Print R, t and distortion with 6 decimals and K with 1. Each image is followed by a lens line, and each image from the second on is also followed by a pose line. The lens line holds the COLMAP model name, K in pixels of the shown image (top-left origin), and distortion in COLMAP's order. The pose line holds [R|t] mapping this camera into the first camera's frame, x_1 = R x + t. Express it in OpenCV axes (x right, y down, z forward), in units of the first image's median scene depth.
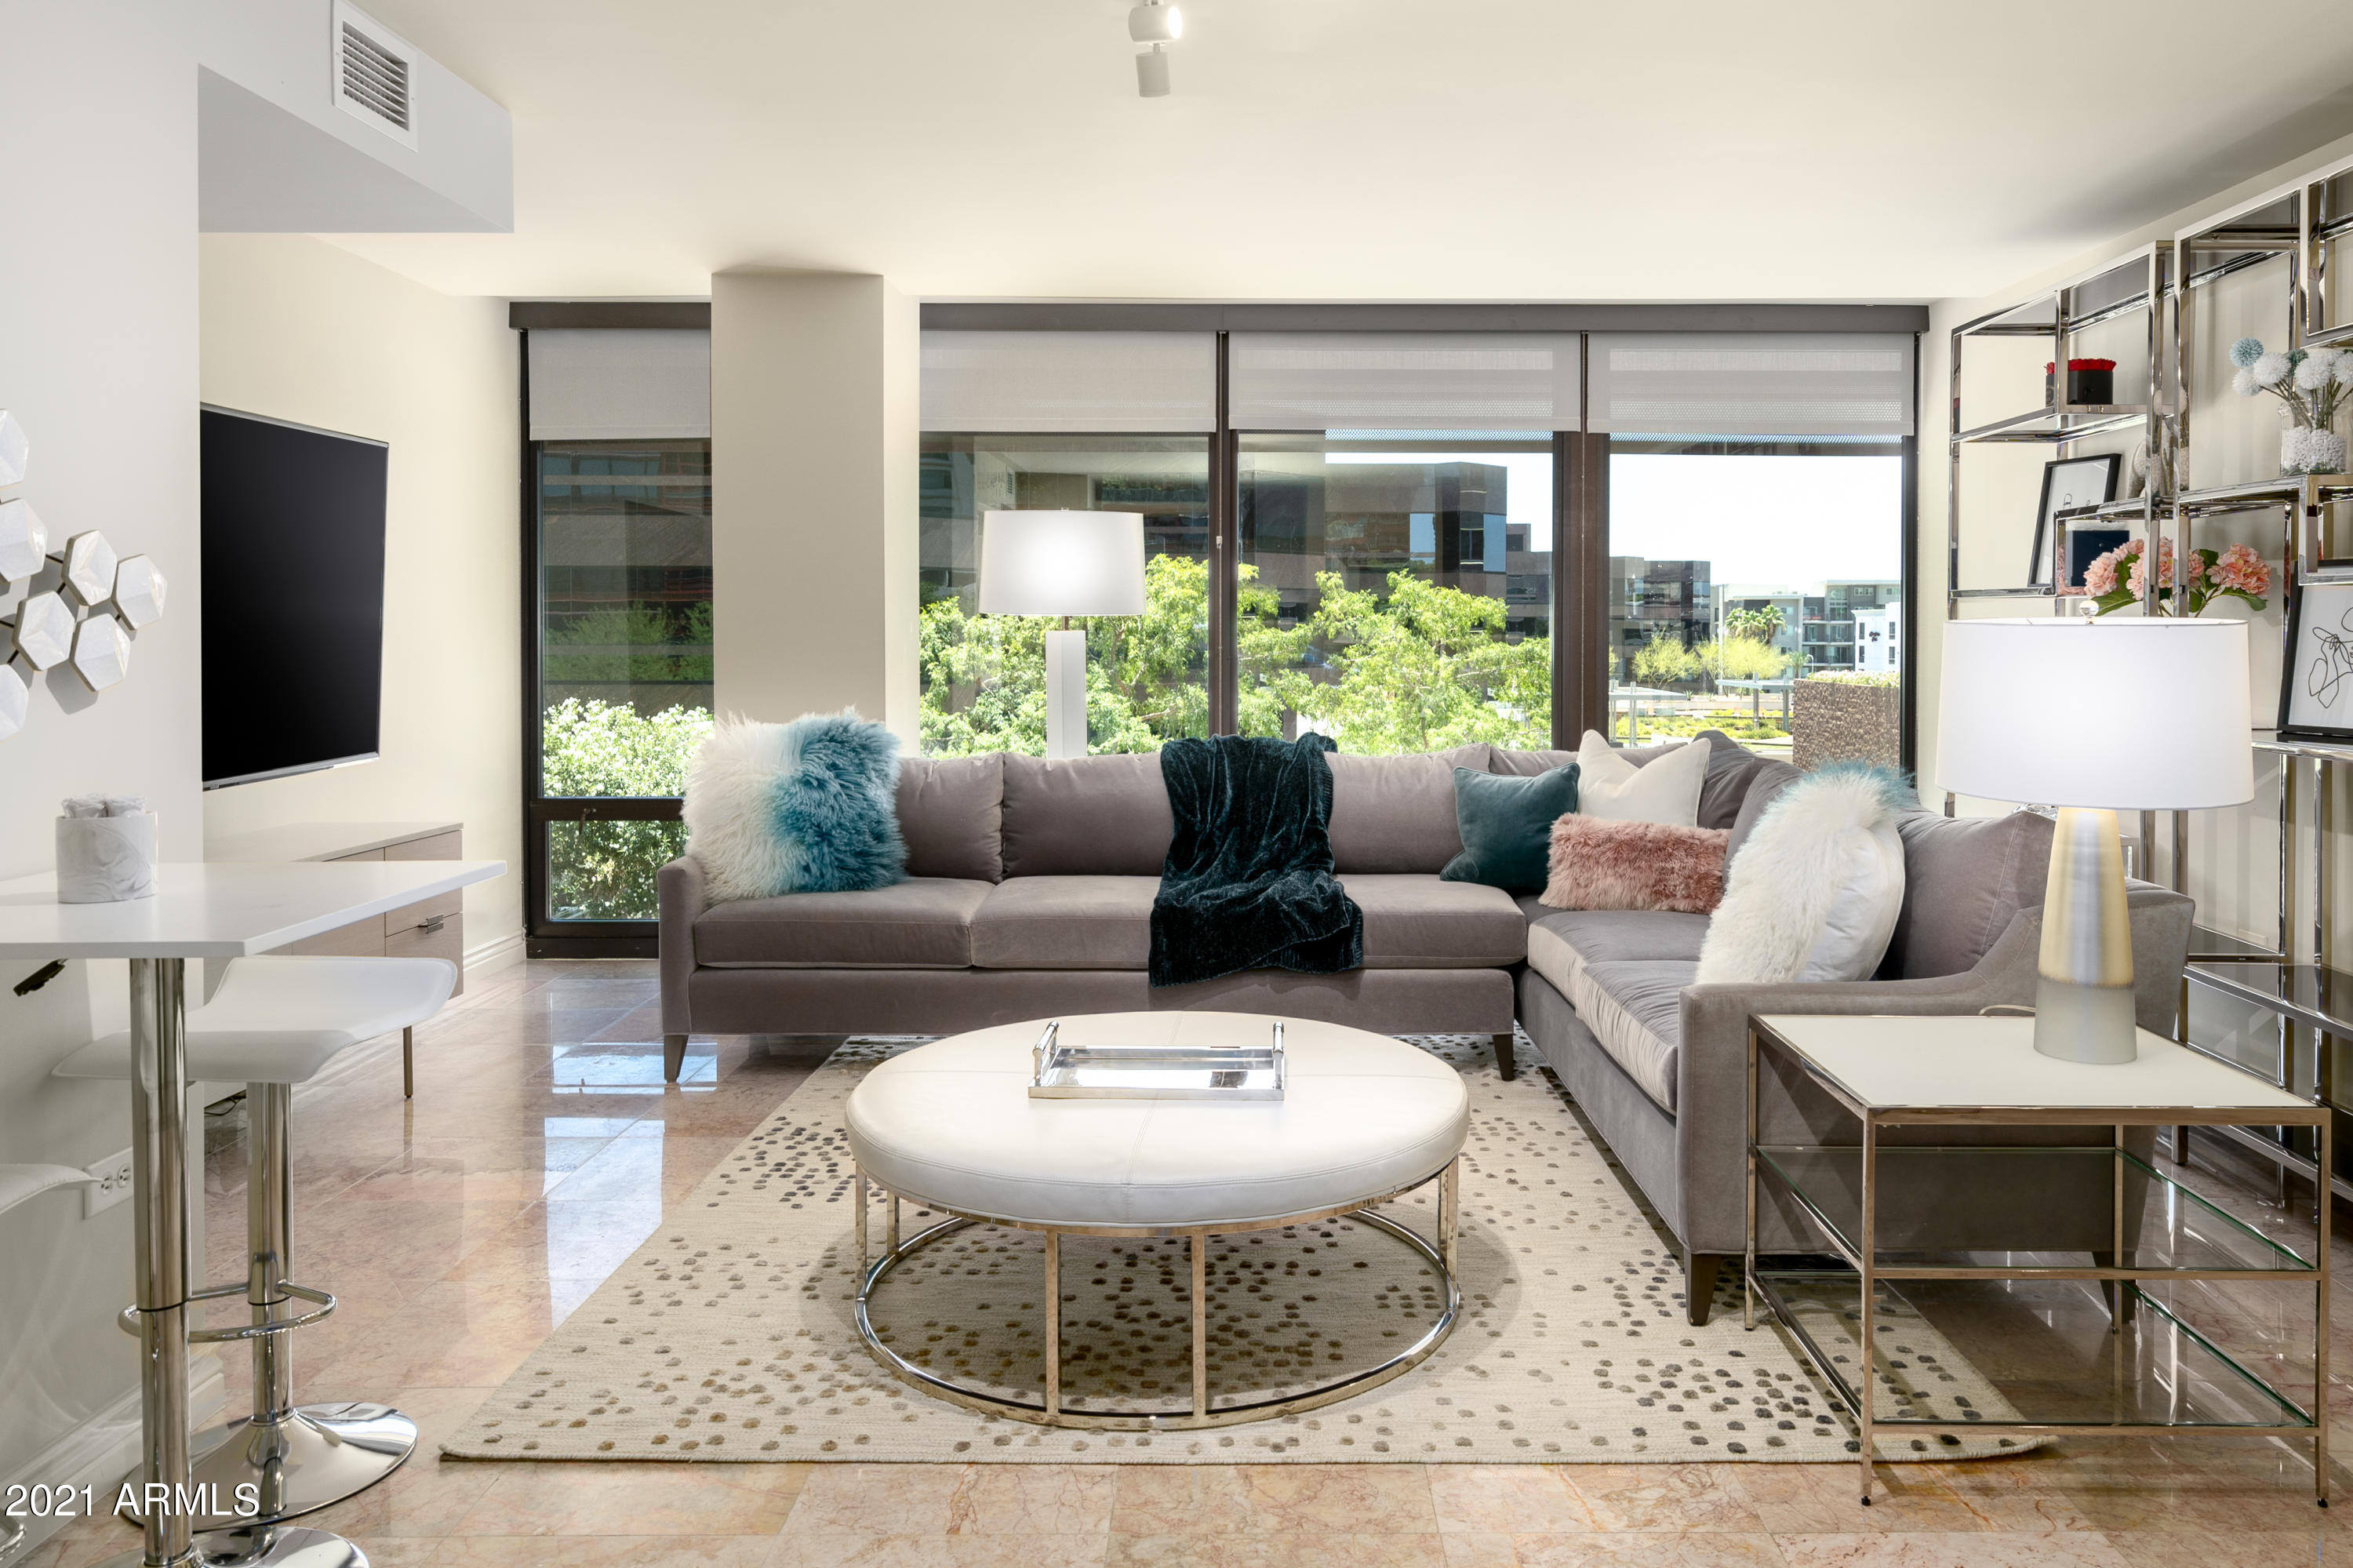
lens RADIAL K [[1665.1, 0, 1250.0], [0, 1665.1, 654.4], [0, 0, 1]] dist [0.000349, -0.001207]
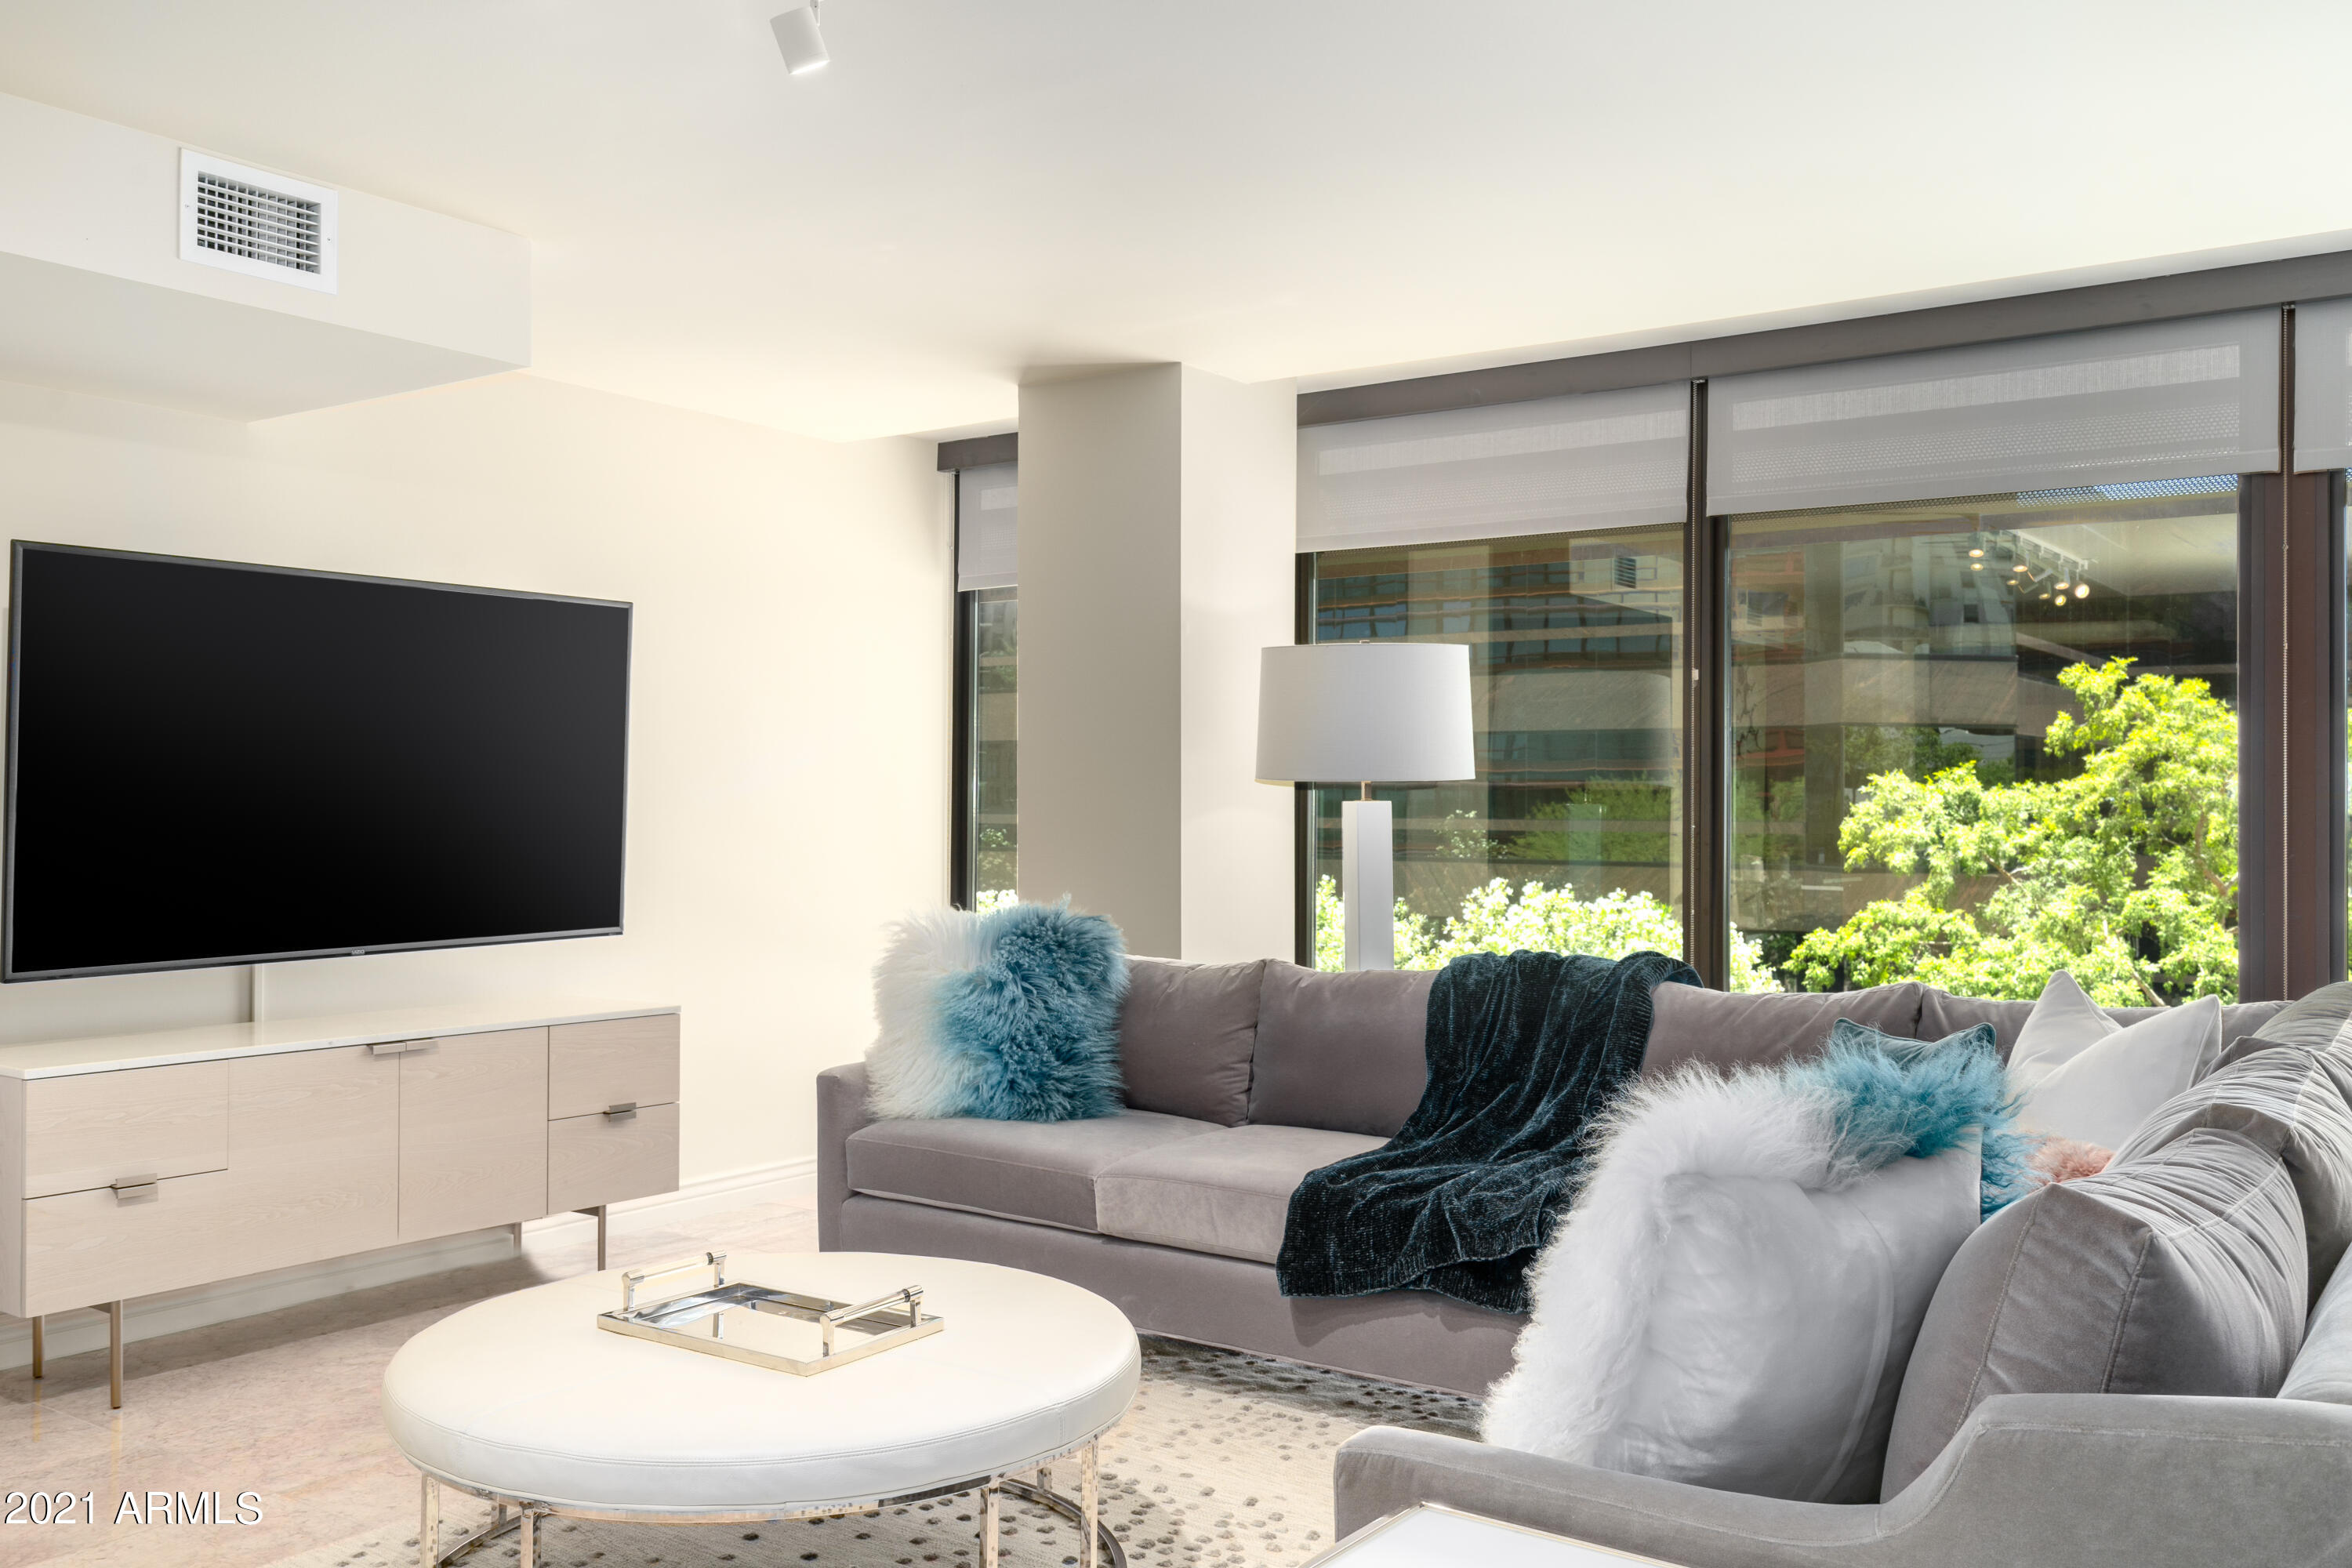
lens RADIAL K [[1960.6, 0, 1174.3], [0, 1960.6, 790.5], [0, 0, 1]] dist [0.017300, -0.013195]
pose [[0.813075, -0.000237, -0.582158, 0.373141], [-0.012116, 0.999776, -0.017329, -0.003571], [0.582032, 0.021143, 0.812891, 0.254827]]
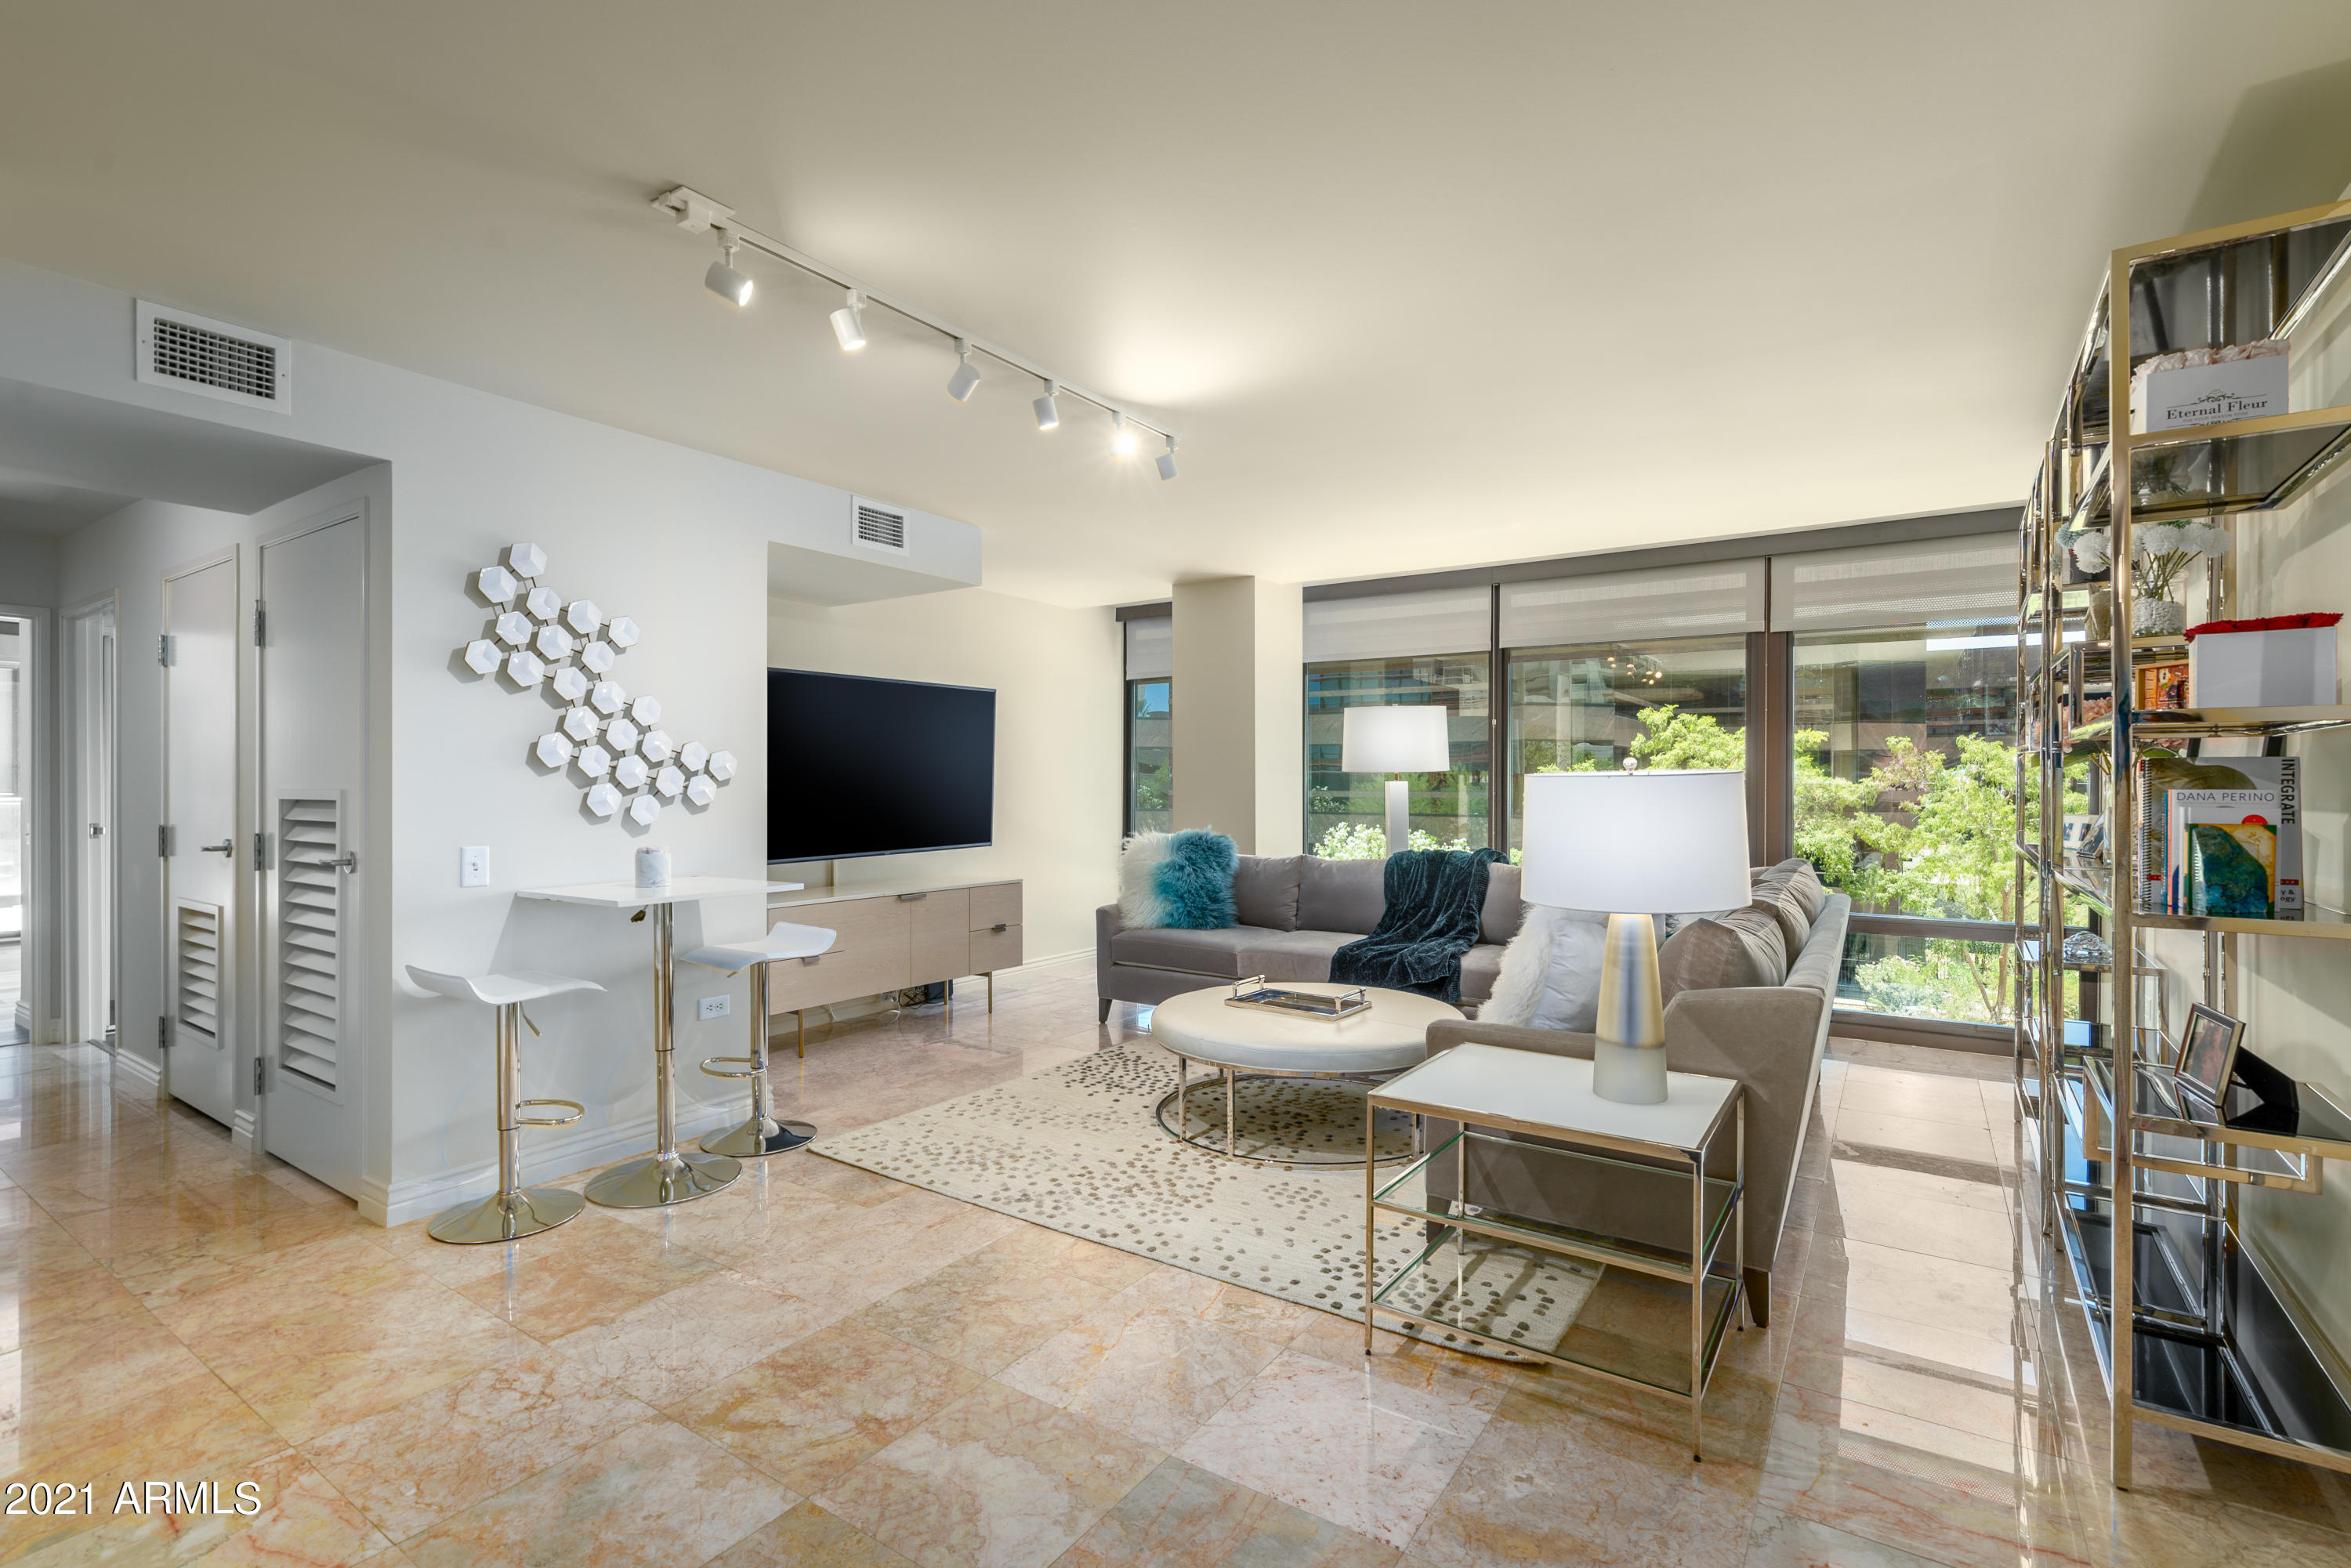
lens RADIAL K [[1078.2, 0, 1172.7], [0, 1078.2, 786.4], [0, 0, 1]] dist [-0.005877, 0.000032]
pose [[0.824753, 0.001647, -0.565490, 0.382246], [-0.007810, 0.999934, -0.008478, 0.000276], [0.565439, 0.011409, 0.824711, 0.039640]]
